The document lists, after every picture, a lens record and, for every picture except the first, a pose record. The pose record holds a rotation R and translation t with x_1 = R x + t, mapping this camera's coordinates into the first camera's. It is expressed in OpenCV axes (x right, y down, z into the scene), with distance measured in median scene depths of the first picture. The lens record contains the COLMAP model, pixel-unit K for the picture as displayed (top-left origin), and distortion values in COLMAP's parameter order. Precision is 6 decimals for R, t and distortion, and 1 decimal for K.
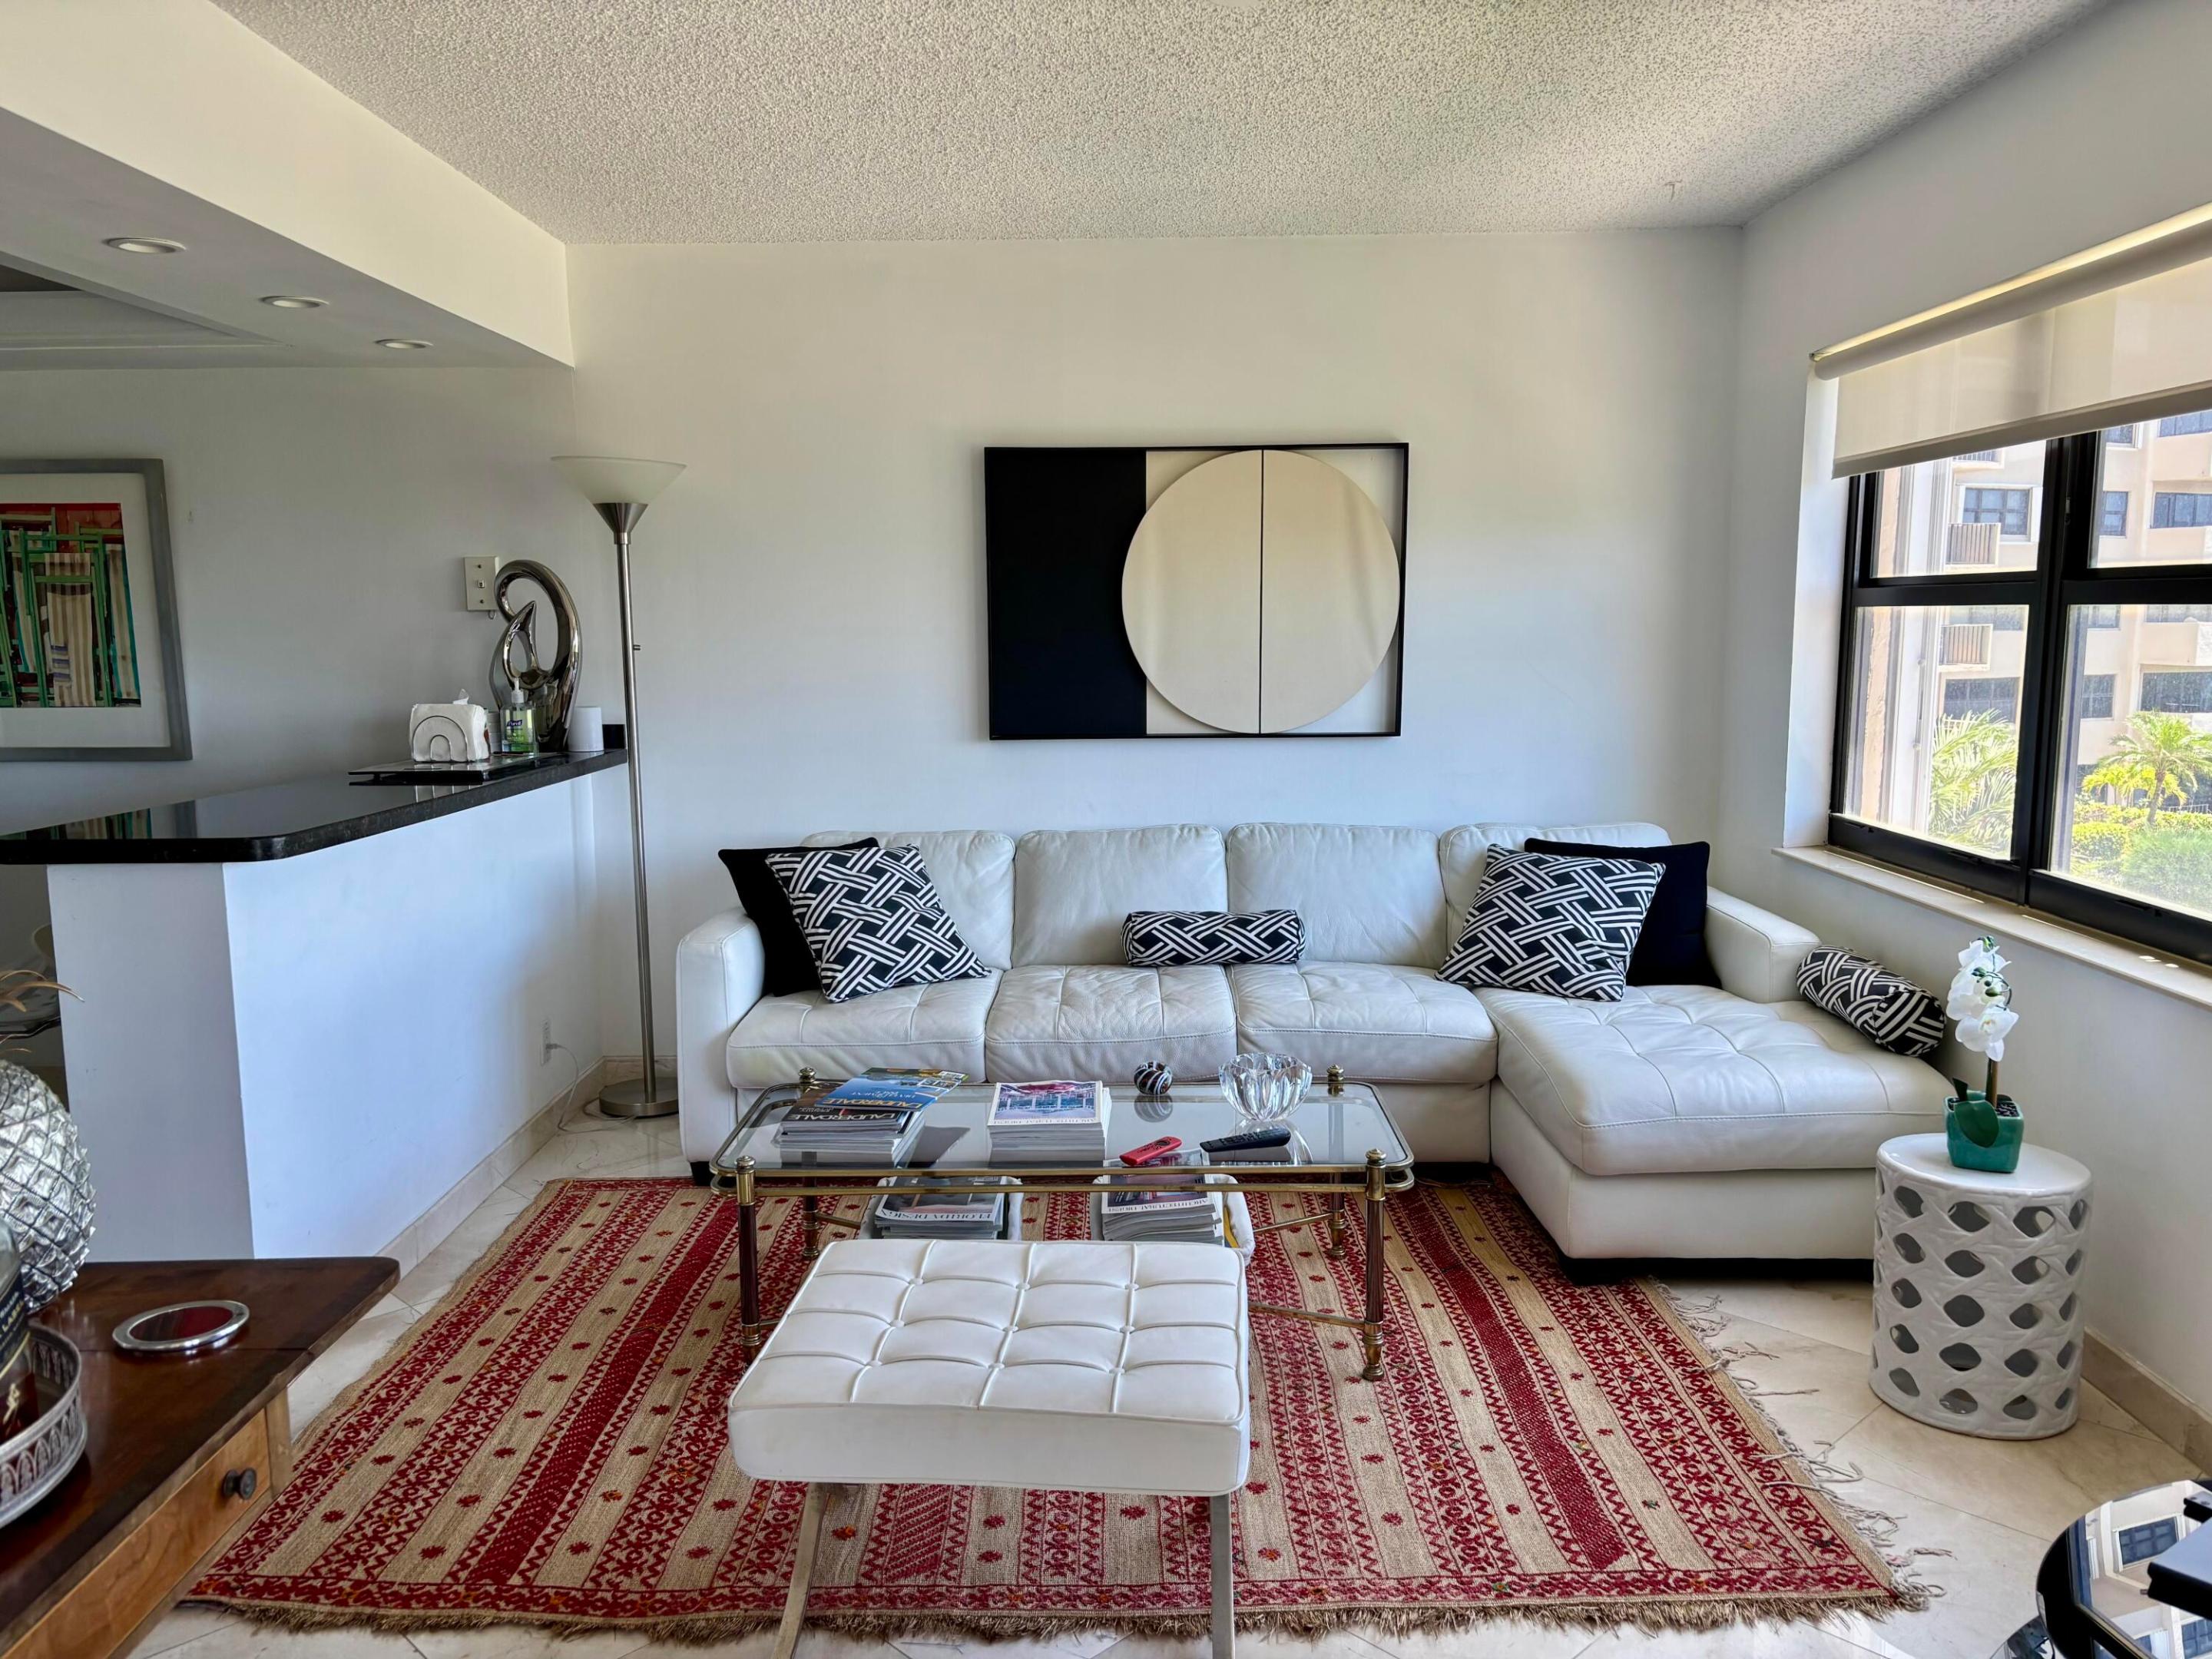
lens RADIAL K [[1699.6, 0, 1110.9], [0, 1699.6, 861.5], [0, 0, 1]] dist [0.065852, -0.101526]
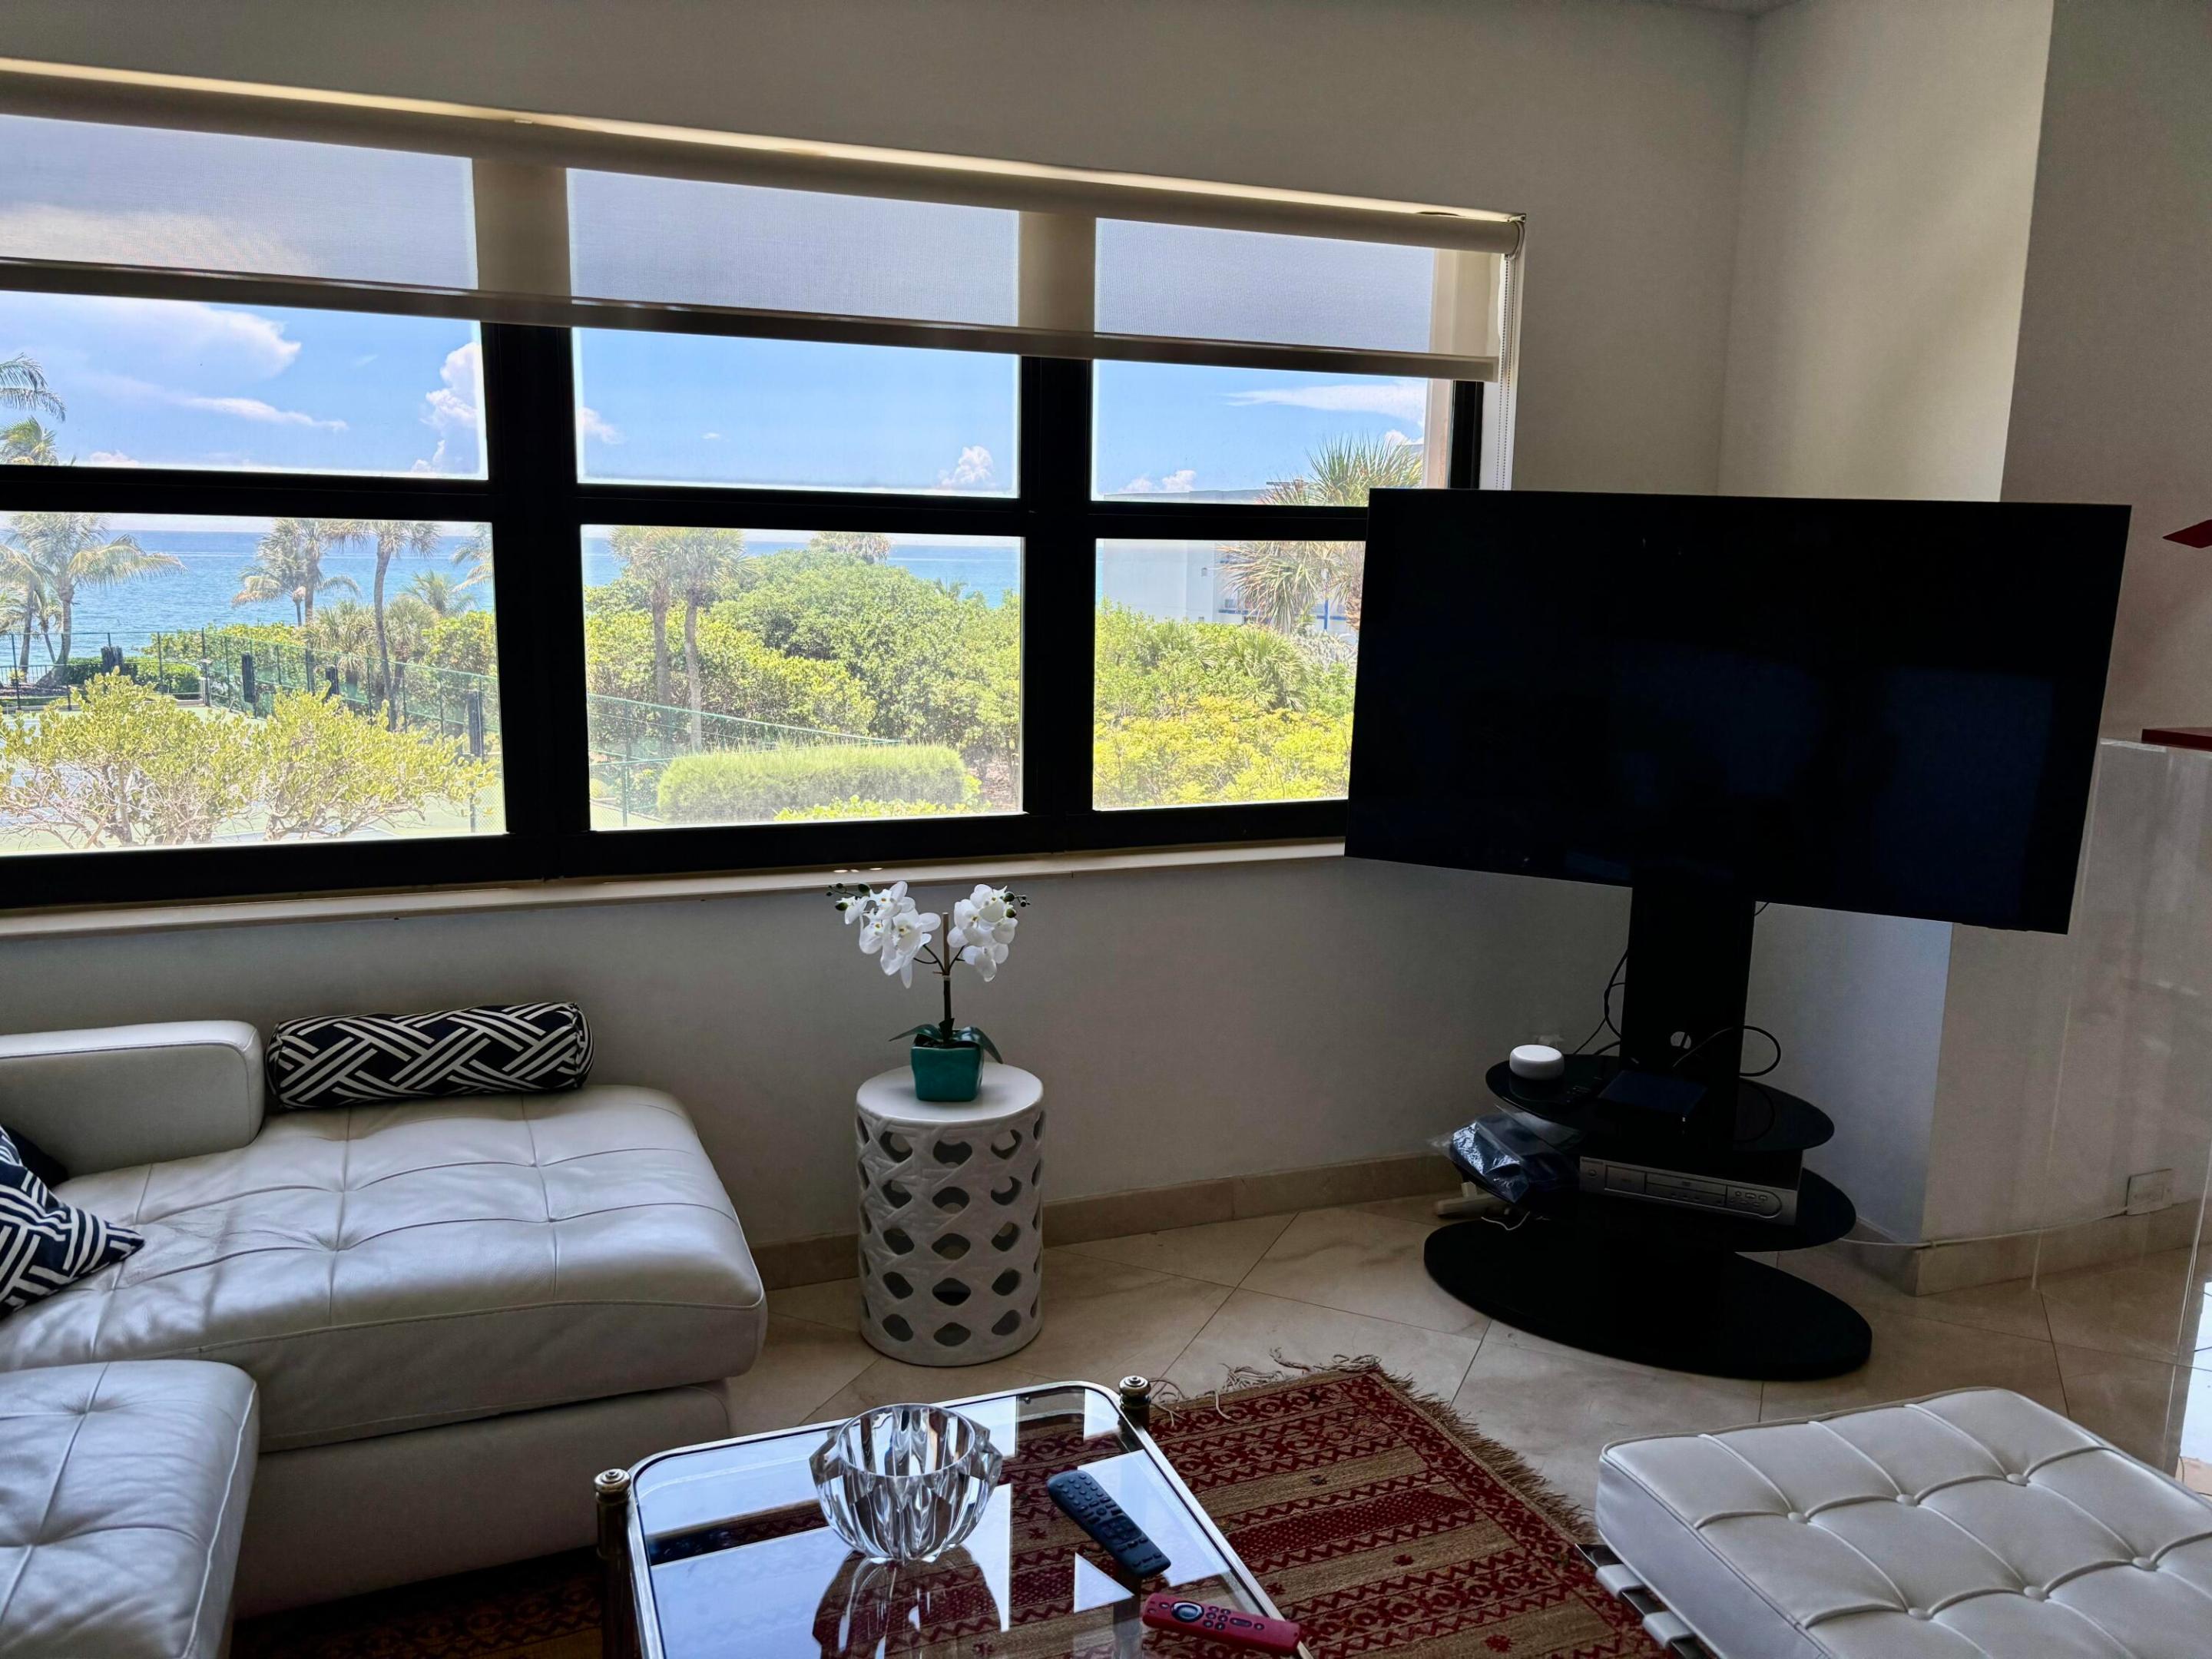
lens RADIAL K [[1681.8, 0, 1117.0], [0, 1681.8, 843.0], [0, 0, 1]] dist [0.050828, -0.060430]
pose [[-0.373669, -0.163176, 0.913096, -0.246552], [0.118831, 0.967872, 0.221594, -0.105370], [-0.919919, 0.191307, -0.342274, 0.752004]]
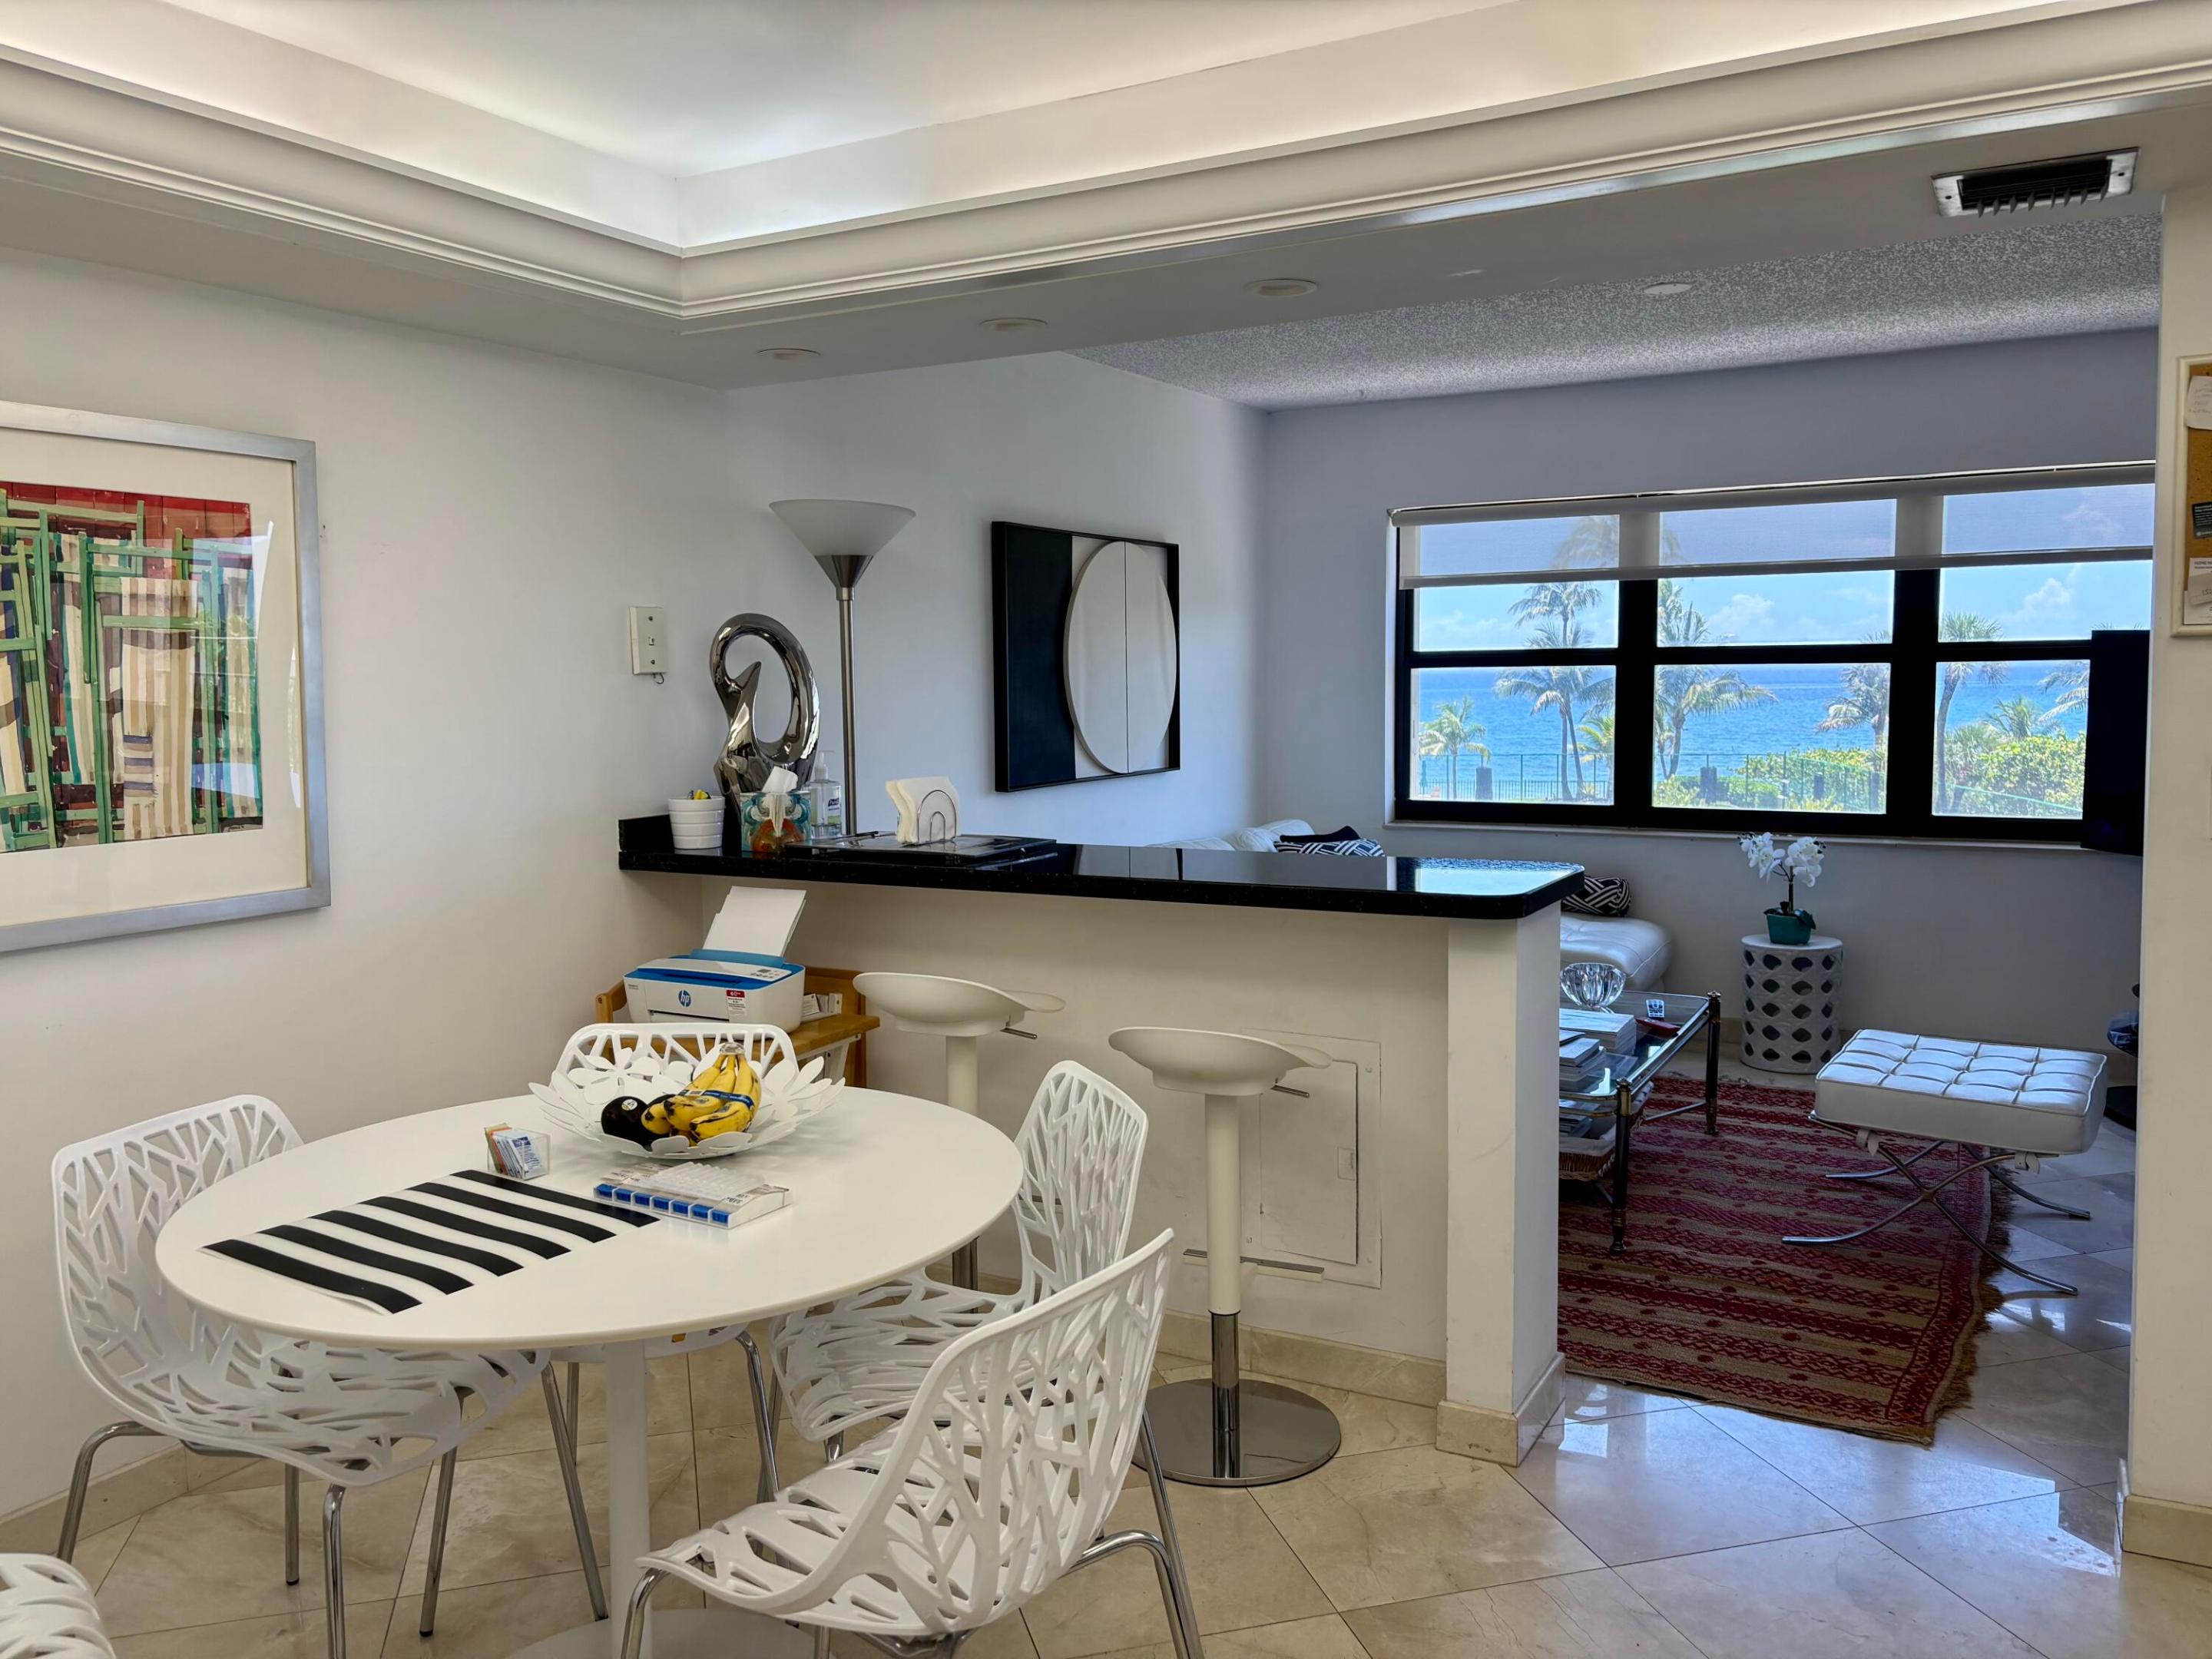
lens RADIAL K [[1681.8, 0, 1117.0], [0, 1681.8, 843.0], [0, 0, 1]] dist [0.050828, -0.060430]
pose [[0.478466, -0.090170, 0.873464, -0.974126], [0.133750, 0.990591, 0.028995, -0.062324], [-0.867860, 0.102953, 0.486024, 0.439202]]
